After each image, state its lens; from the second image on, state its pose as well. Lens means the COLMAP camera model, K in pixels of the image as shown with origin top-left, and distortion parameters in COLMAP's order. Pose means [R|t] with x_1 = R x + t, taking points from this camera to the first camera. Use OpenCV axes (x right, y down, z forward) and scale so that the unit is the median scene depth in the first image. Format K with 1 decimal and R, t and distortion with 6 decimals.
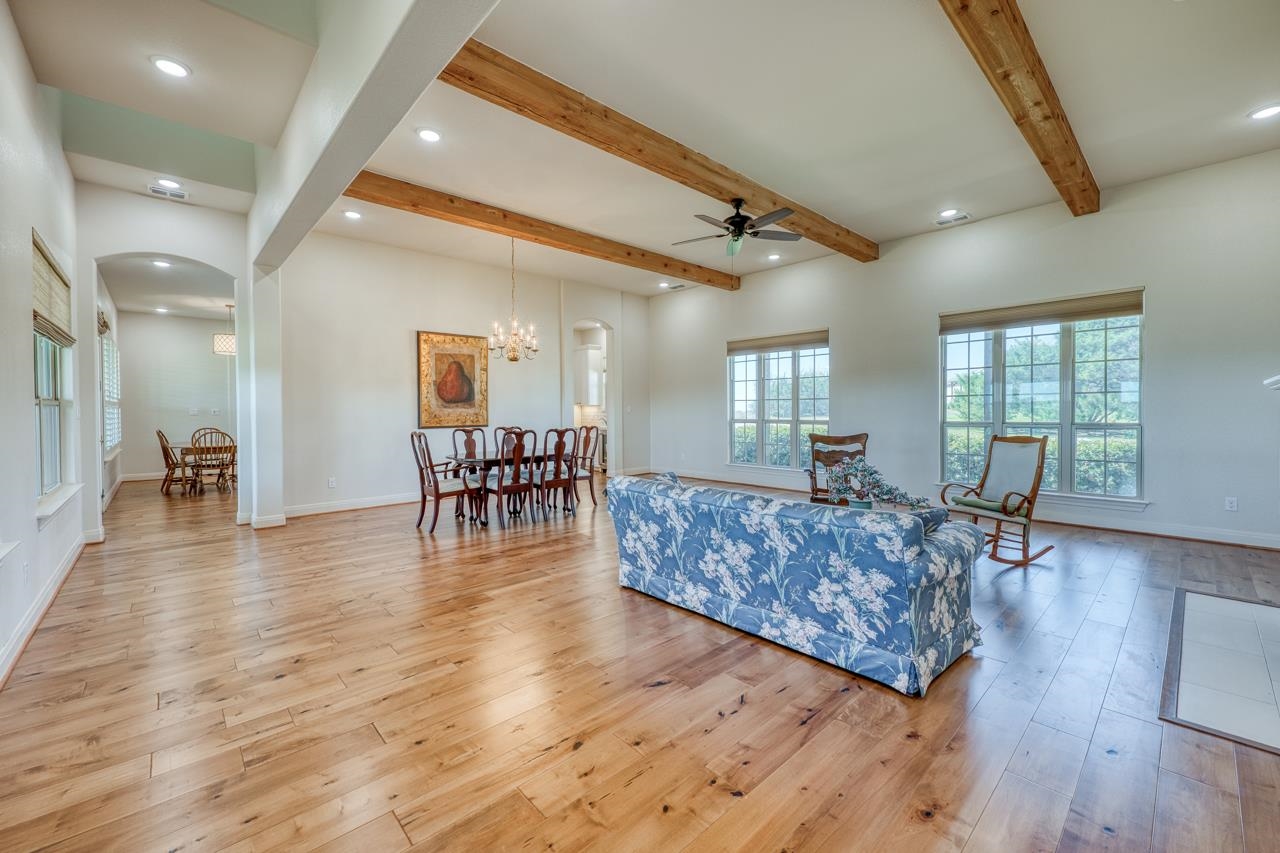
lens RADIAL K [[513.4, 0, 635.0], [0, 513.4, 417.7], [0, 0, 1]] dist [0.000120, 0.000080]
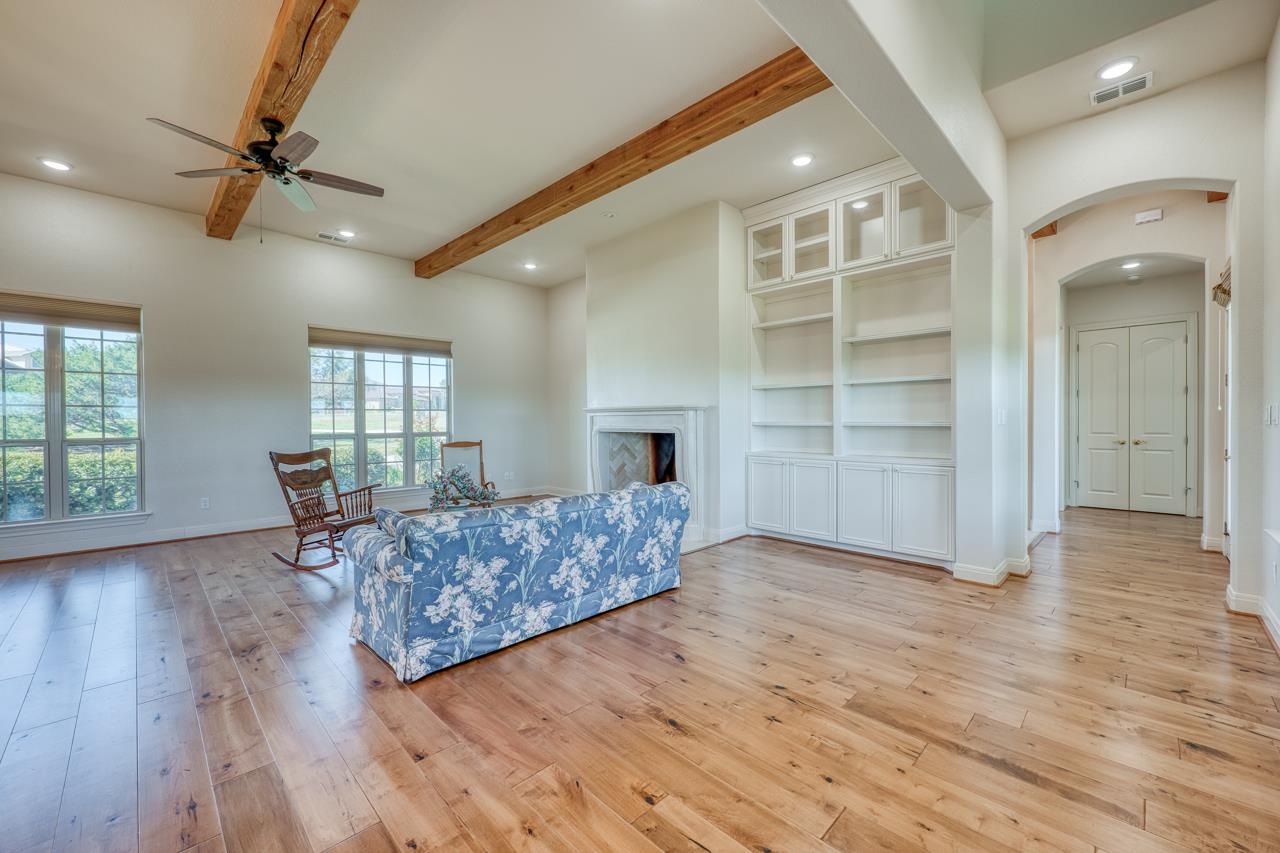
lens RADIAL K [[505.9, 0, 637.1], [0, 505.9, 425.1], [0, 0, 1]] dist [-0.000074, 0.000020]
pose [[-0.041092, -0.002566, 0.999152, -0.400158], [0.018062, 0.999831, 0.003310, -0.002358], [-0.998992, 0.018183, -0.041039, 0.419098]]
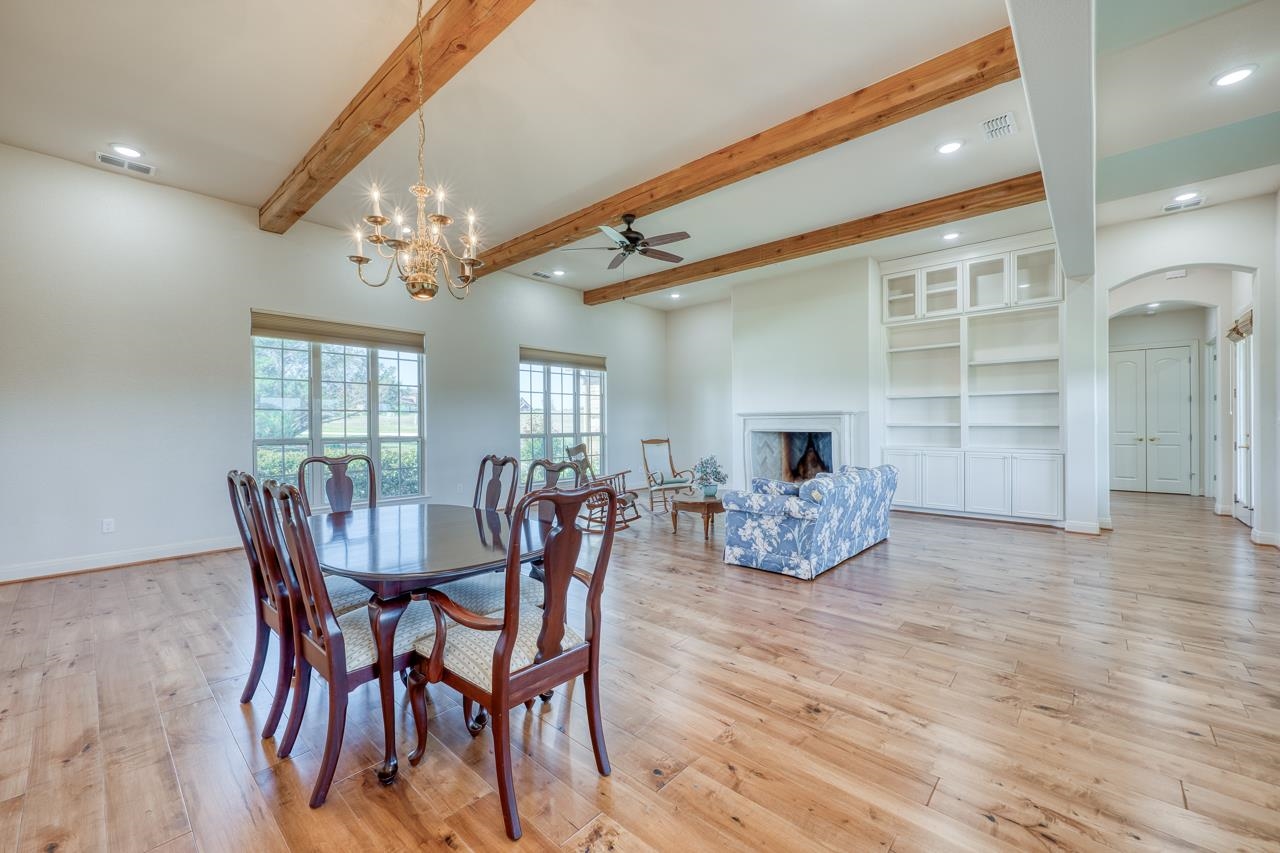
lens RADIAL K [[505.9, 0, 637.1], [0, 505.9, 425.1], [0, 0, 1]] dist [-0.000074, 0.000020]
pose [[-0.091852, 0.003485, 0.995767, -0.619429], [0.019539, 0.999808, -0.001696, -0.006518], [-0.995581, 0.019300, -0.091902, 0.844080]]
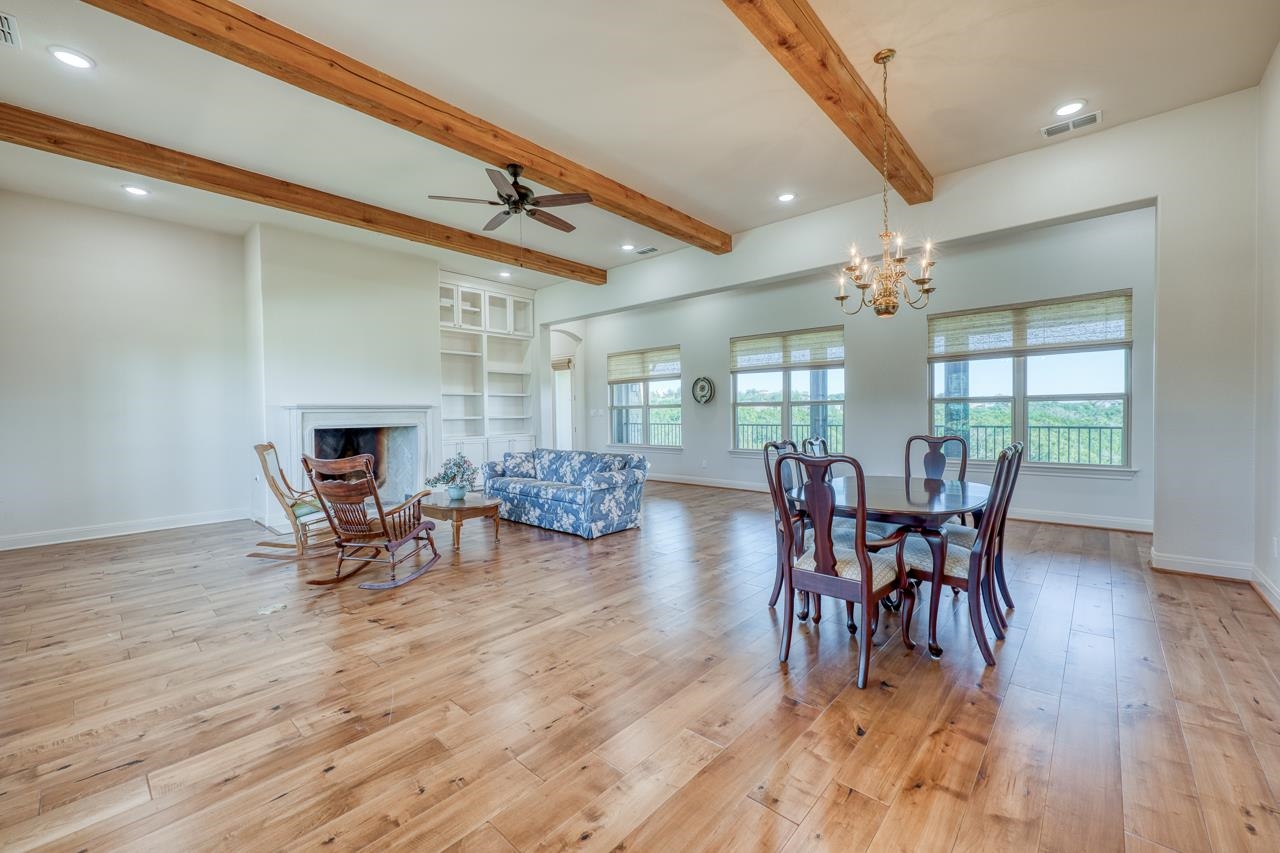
lens RADIAL K [[505.9, 0, 637.1], [0, 505.9, 425.1], [0, 0, 1]] dist [-0.000074, 0.000020]
pose [[-0.995852, 0.021371, -0.088447, 0.063597], [0.017828, 0.999014, 0.040660, -0.023282], [0.089229, 0.038915, -0.995251, 1.449419]]
